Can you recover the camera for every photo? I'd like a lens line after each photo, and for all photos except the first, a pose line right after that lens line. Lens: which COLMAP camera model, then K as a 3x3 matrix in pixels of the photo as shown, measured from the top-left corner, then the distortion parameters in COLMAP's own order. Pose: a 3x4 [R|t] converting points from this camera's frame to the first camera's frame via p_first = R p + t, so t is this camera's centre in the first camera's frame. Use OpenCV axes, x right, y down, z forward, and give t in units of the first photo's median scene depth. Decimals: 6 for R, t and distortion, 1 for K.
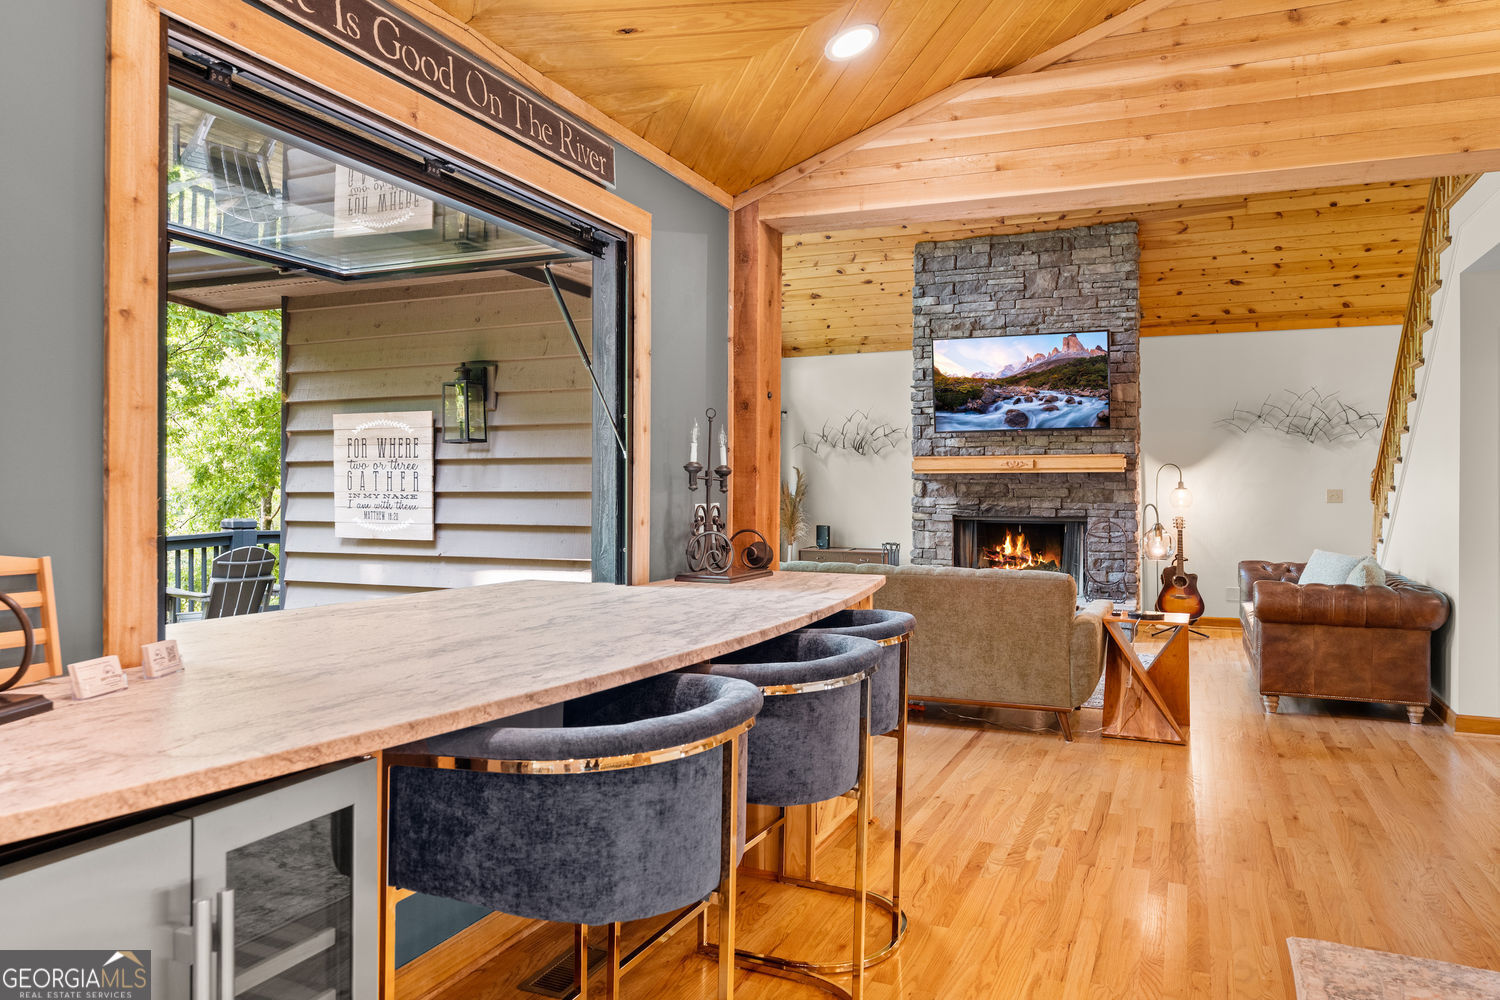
lens RADIAL K [[1019.5, 0, 747.2], [0, 1019.5, 490.5], [0, 0, 1]] dist [-0.000018, 0.000117]
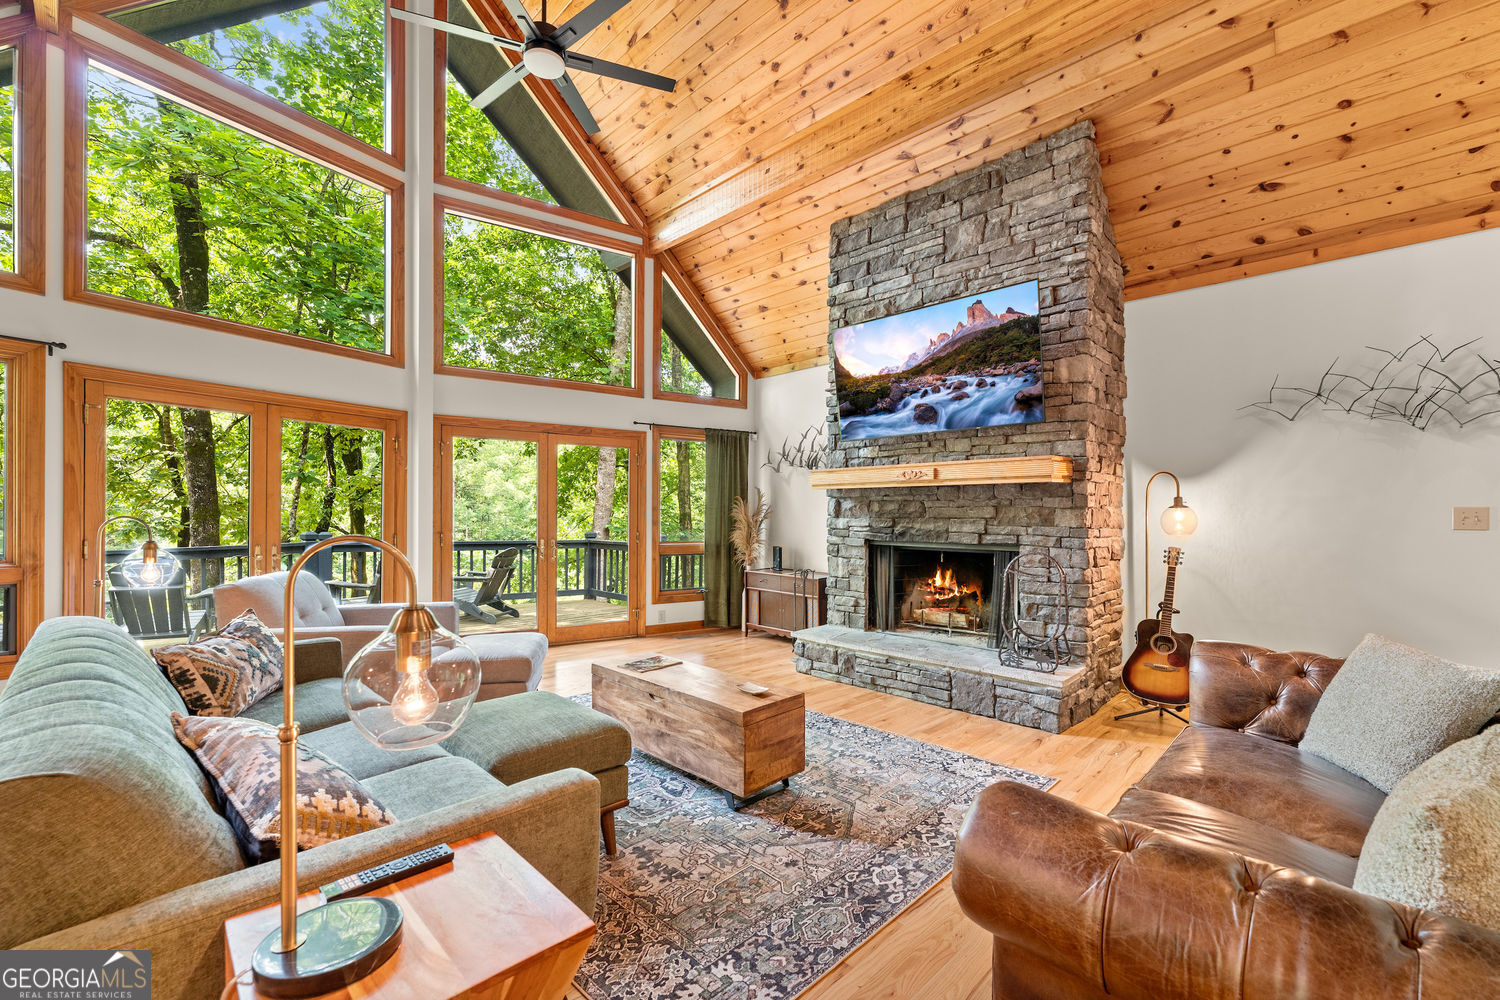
lens RADIAL K [[630.8, 0, 759.3], [0, 630.8, 517.5], [0, 0, 1]] dist [0.001249, -0.000369]
pose [[0.932919, 0.005834, -0.360038, 0.328641], [-0.004194, 0.999977, 0.005335, 0.004402], [0.360061, -0.003467, 0.932922, 0.519566]]
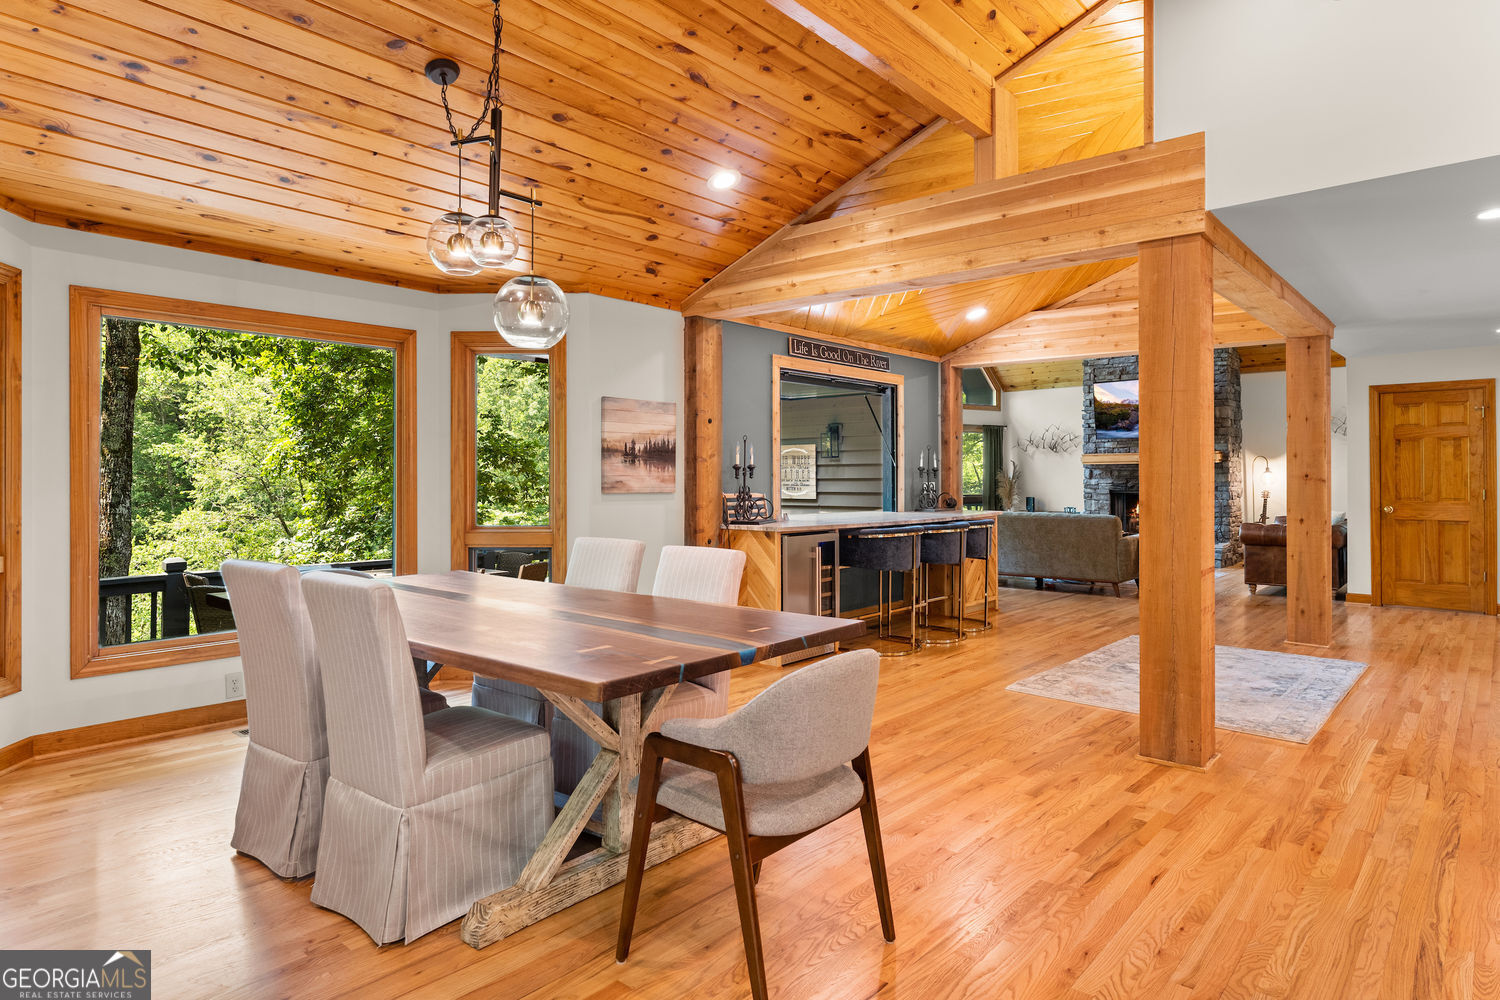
lens RADIAL K [[860.3, 0, 745.2], [0, 860.3, 472.7], [0, 0, 1]] dist [0.000262, 0.000551]
pose [[0.950618, -0.009649, -0.310214, 0.081835], [0.008853, 0.999953, -0.003973, -0.003027], [0.310238, 0.001030, 0.950658, -0.503907]]
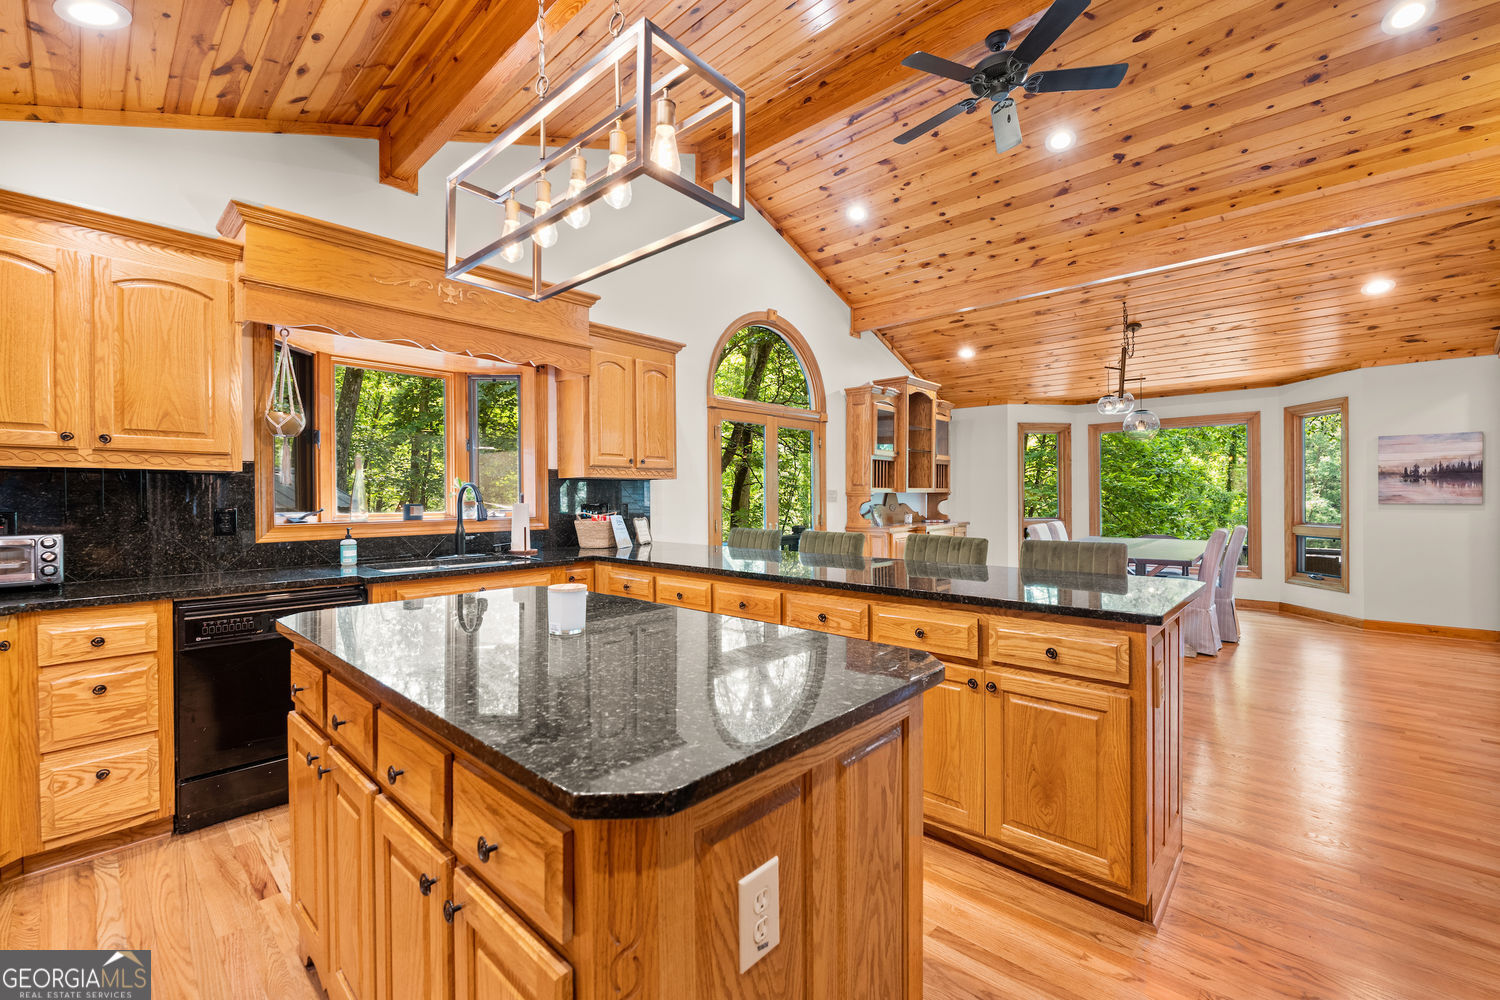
lens RADIAL K [[615.5, 0, 749.6], [0, 615.5, 502.9], [0, 0, 1]] dist [0.000300, -0.000070]
pose [[-0.336479, 0.003026, -0.941686, 0.592278], [0.006686, 0.999977, 0.000824, 0.002613], [0.941667, -0.006019, -0.336491, -0.355488]]
